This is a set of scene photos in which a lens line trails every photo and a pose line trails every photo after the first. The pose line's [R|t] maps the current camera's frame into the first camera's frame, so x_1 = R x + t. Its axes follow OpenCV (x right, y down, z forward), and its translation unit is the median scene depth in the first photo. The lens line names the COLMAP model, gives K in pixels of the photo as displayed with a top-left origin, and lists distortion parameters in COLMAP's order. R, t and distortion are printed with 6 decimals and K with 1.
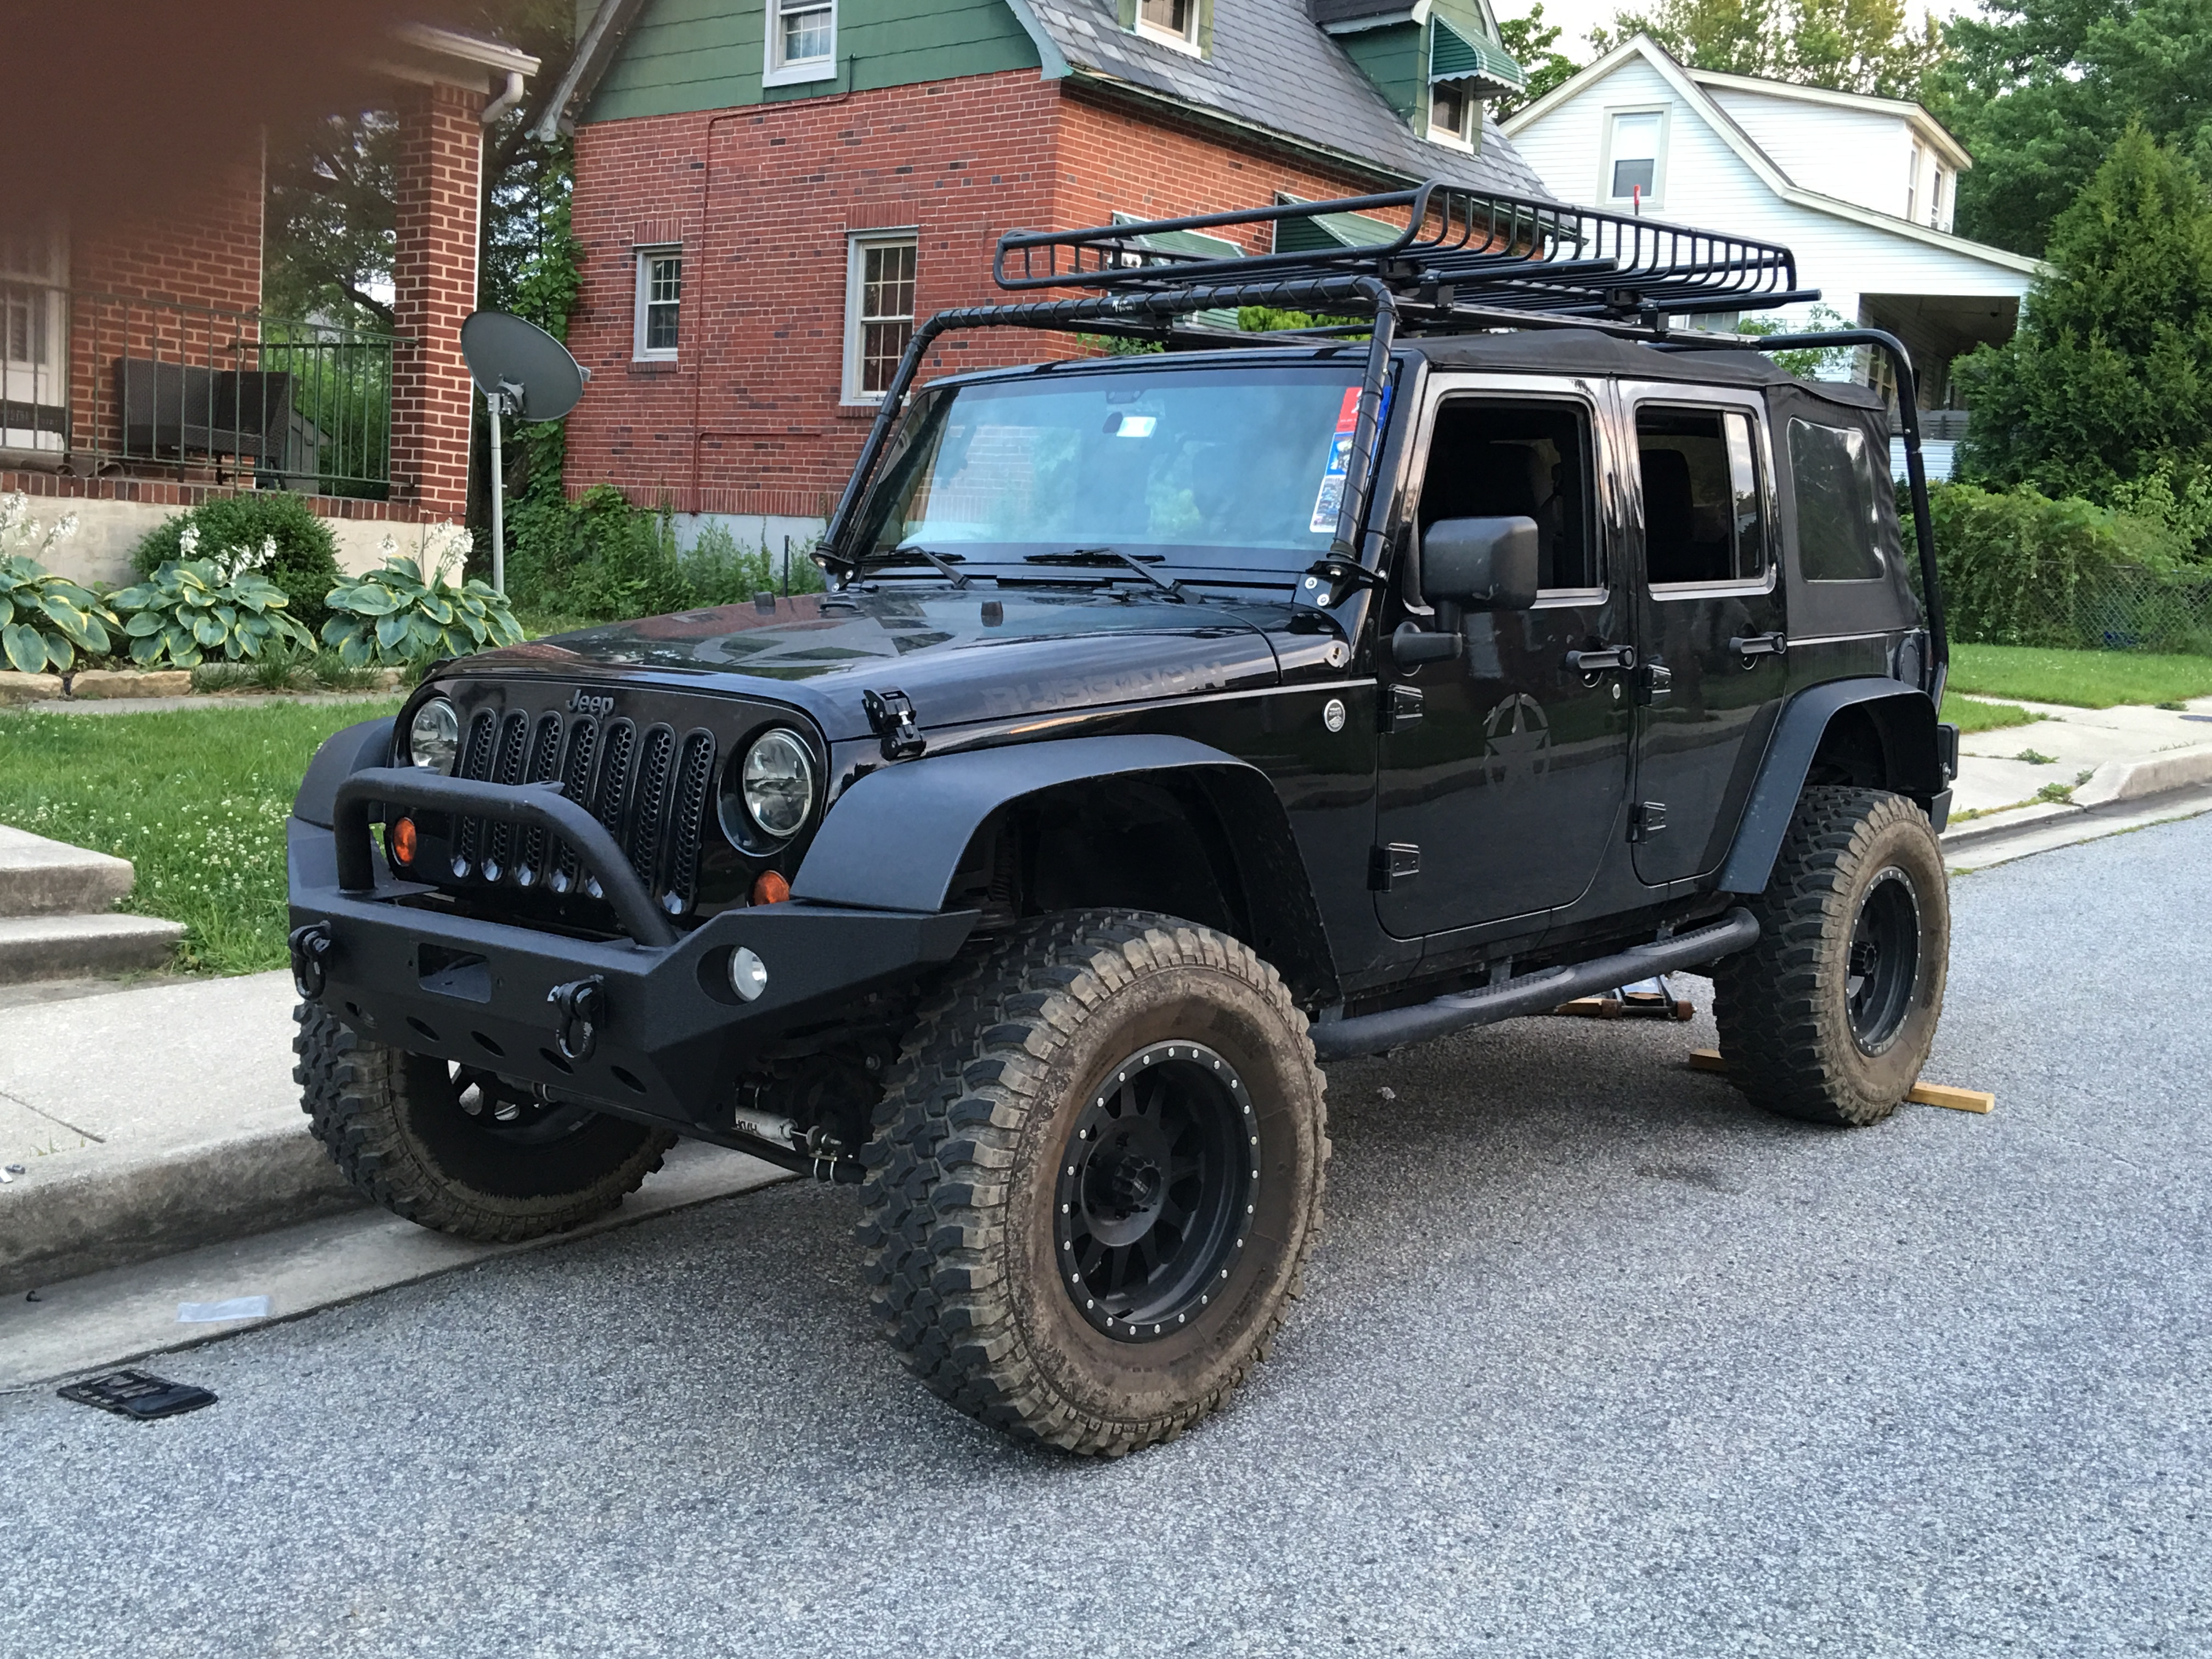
lens RADIAL K [[2388.0, 0, 1114.2], [0, 2388.0, 764.9], [0, 0, 1]] dist [0.037162, 0.000000]
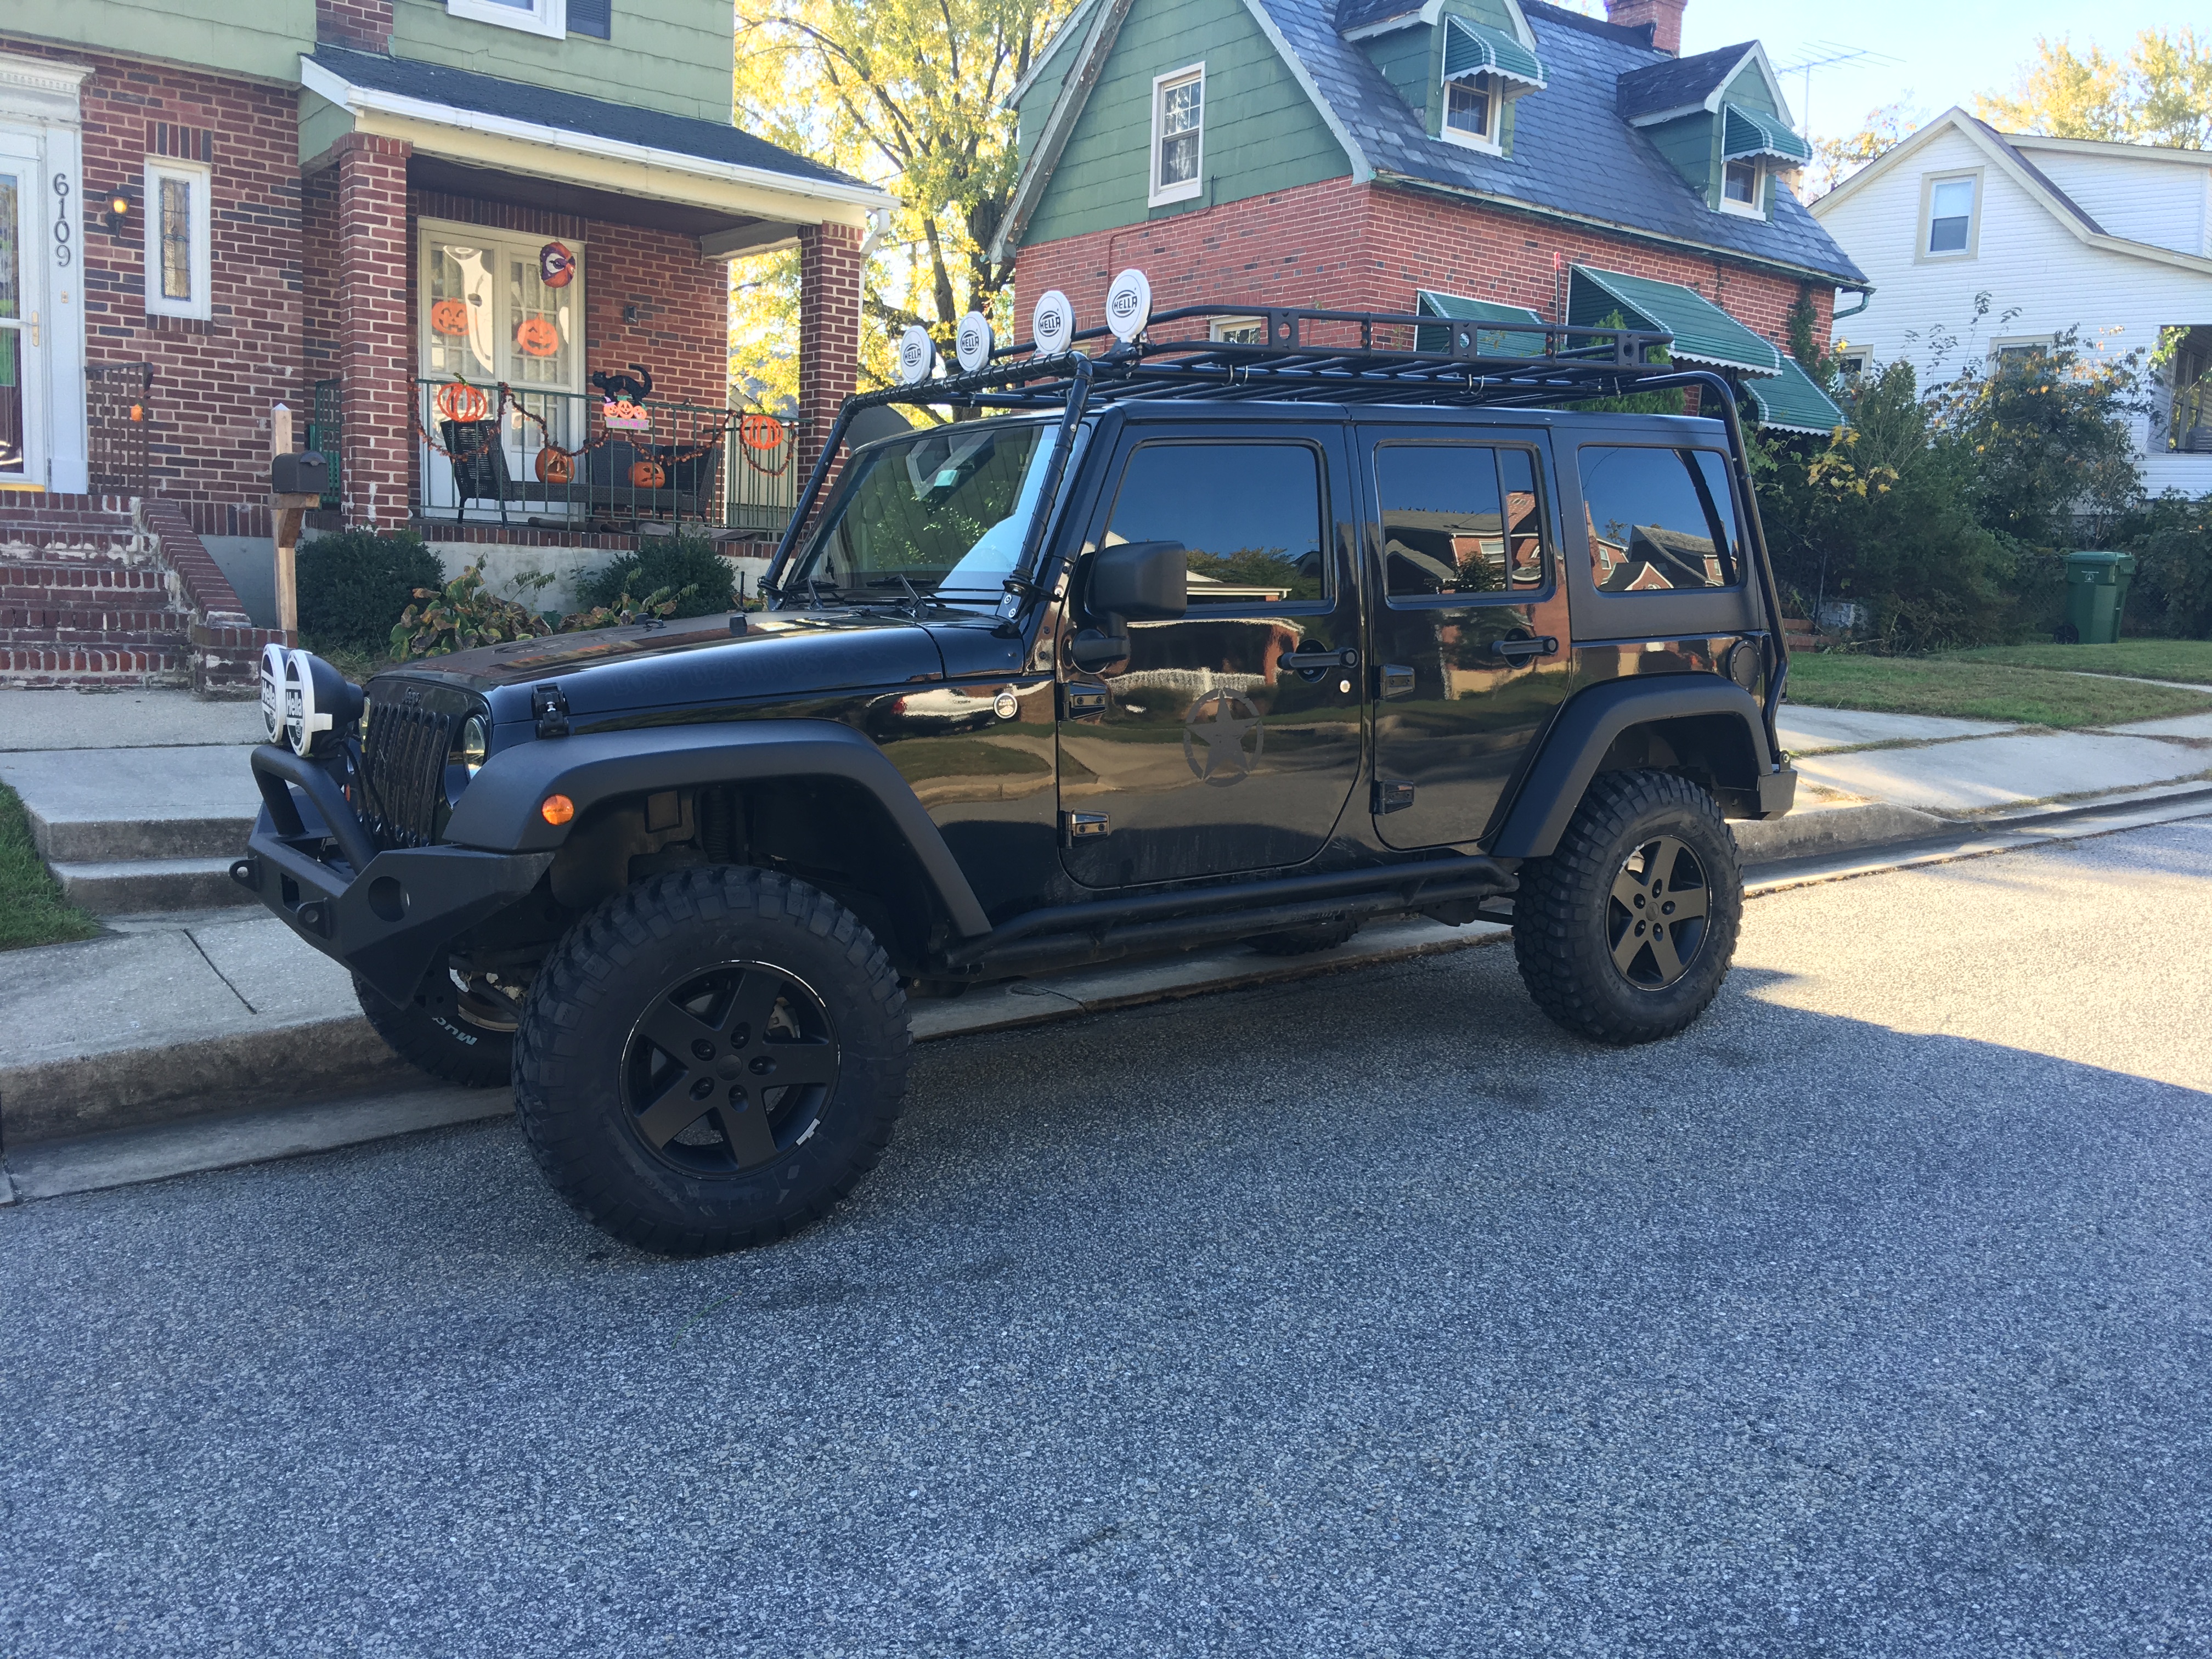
lens RADIAL K [[1865.1, 0, 1104.9], [0, 1865.1, 816.8], [0, 0, 1]] dist [0.058823, -0.063027]
pose [[0.970240, 0.010482, -0.241917, 0.258710], [-0.000490, 0.999146, 0.041326, -0.003010], [0.242143, -0.039977, 0.969417, 0.060328]]
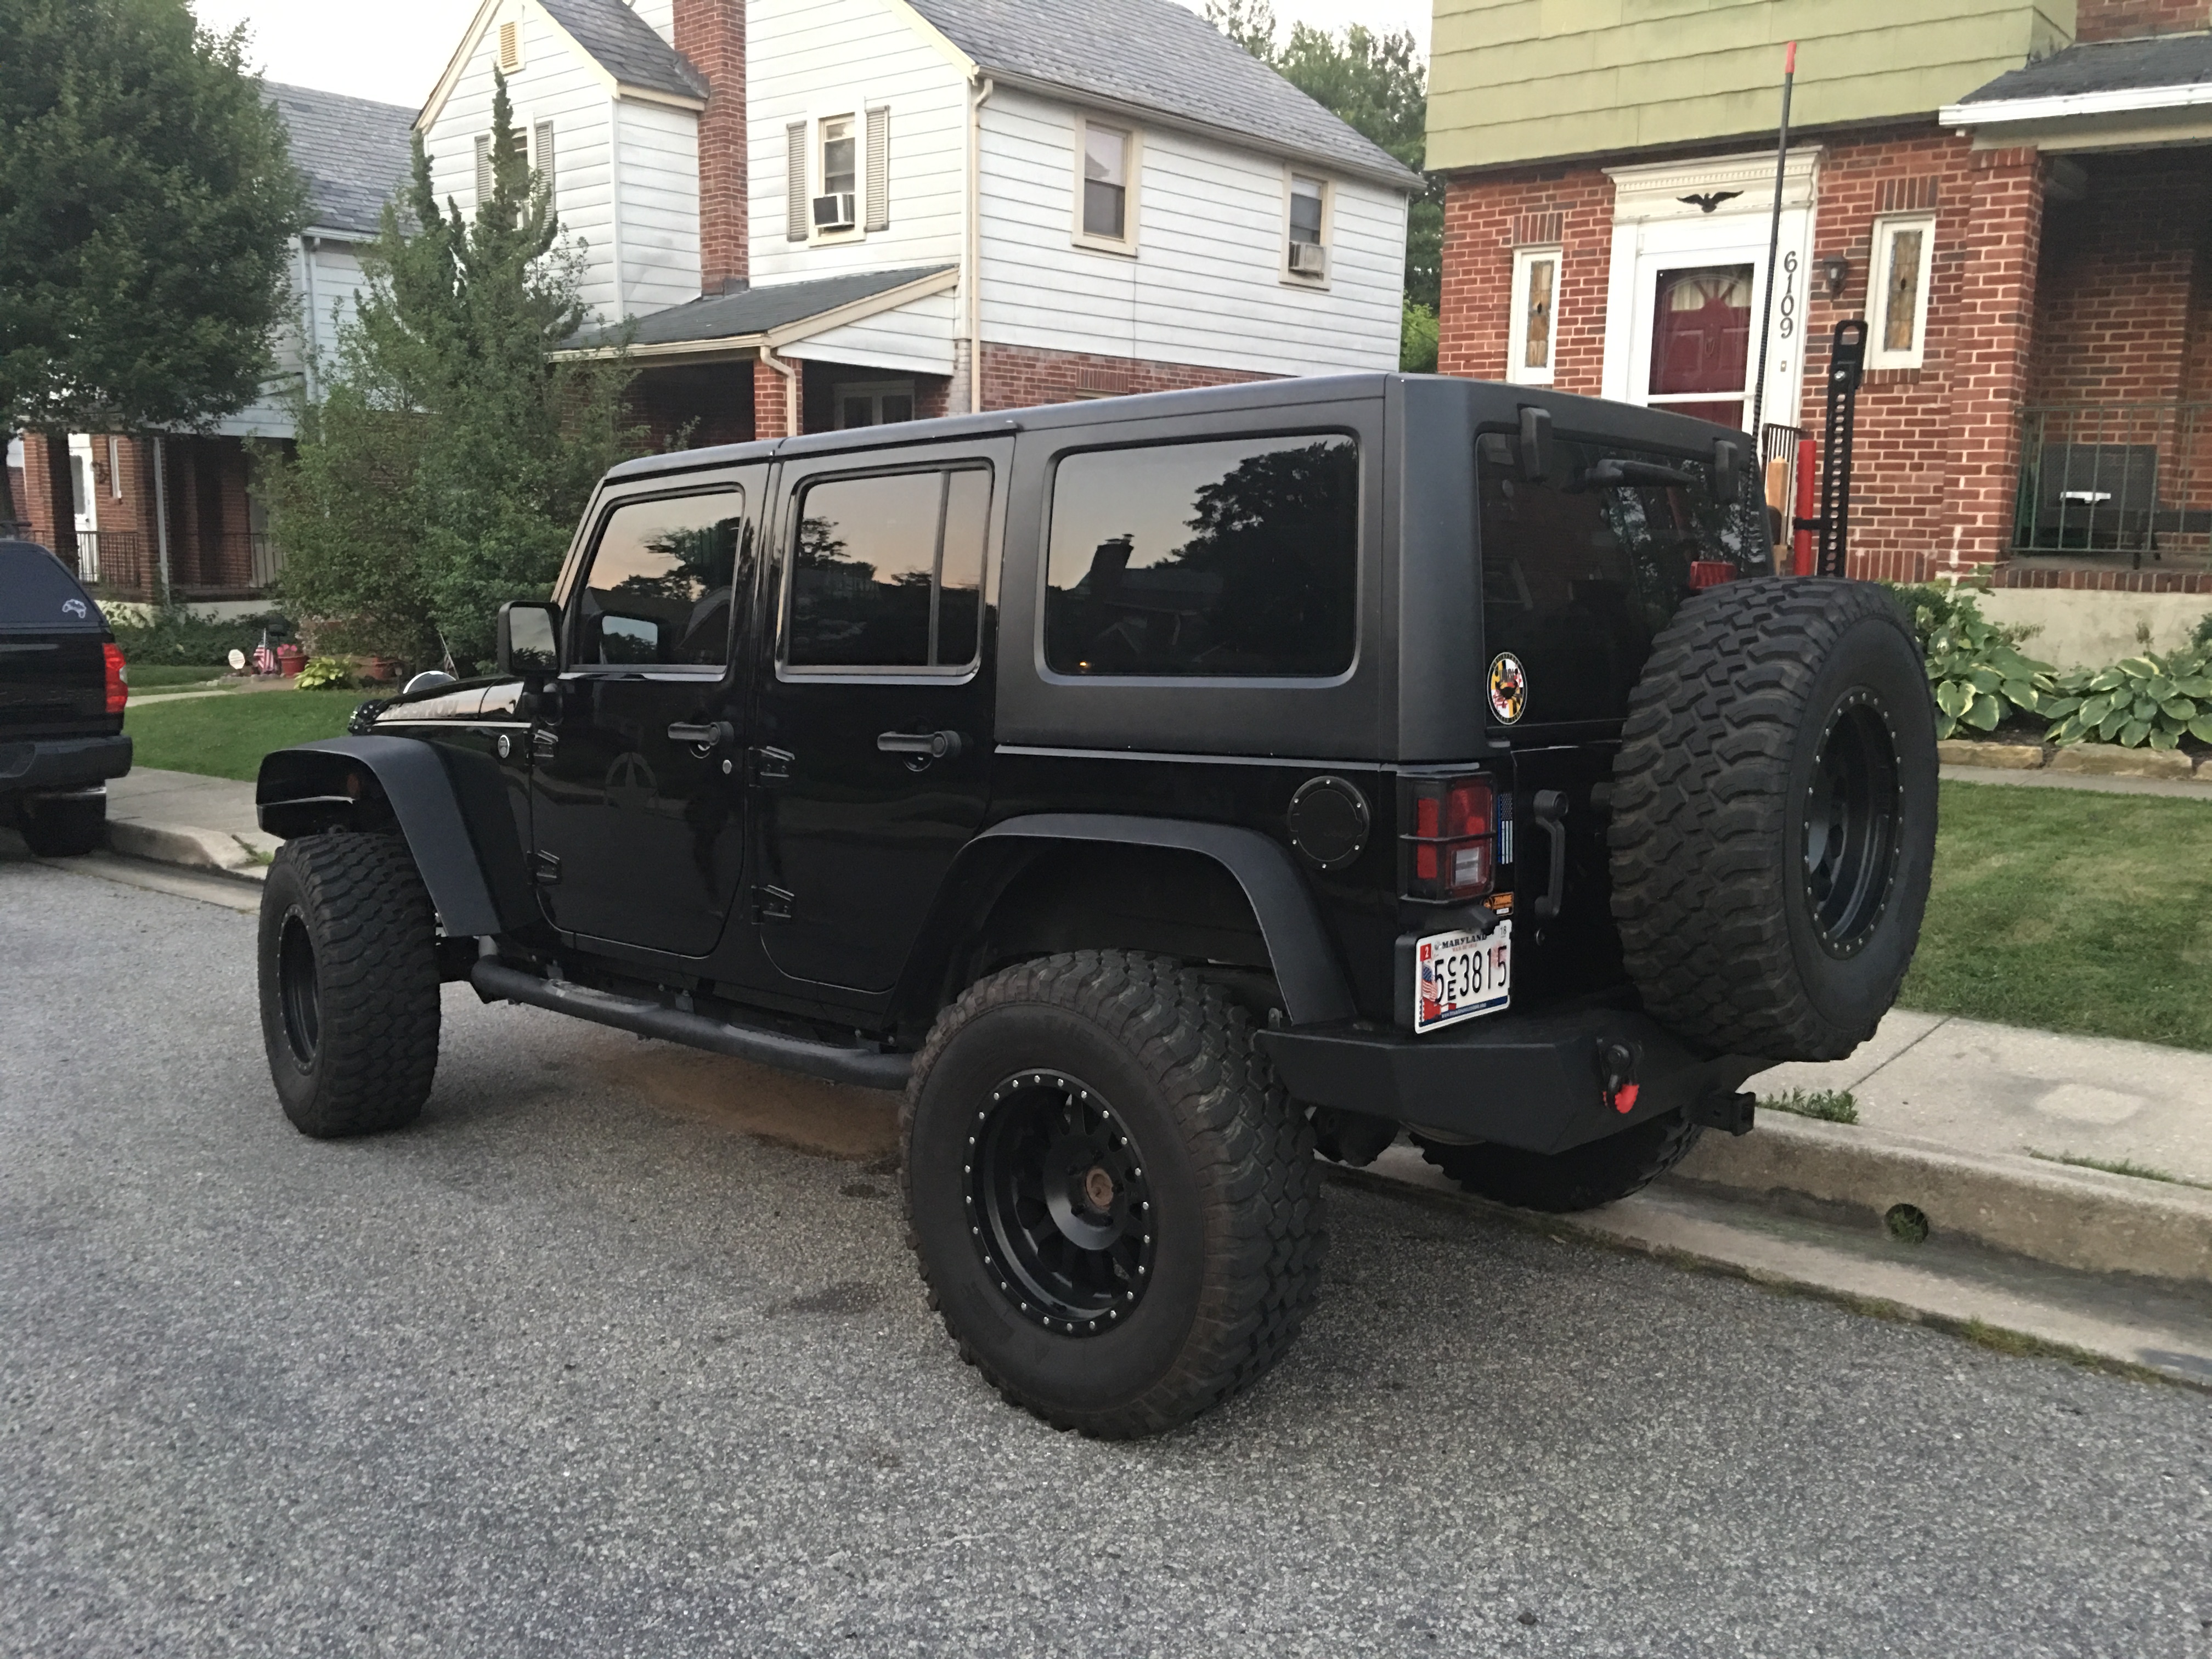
lens RADIAL K [[1865.1, 0, 1117.3], [0, 1865.1, 828.2], [0, 0, 1]] dist [0.058823, -0.063027]
pose [[0.005793, 0.103601, -0.994602, 0.928756], [-0.097284, 0.989959, 0.102551, -0.093937], [0.995240, 0.096165, 0.015813, 1.048476]]
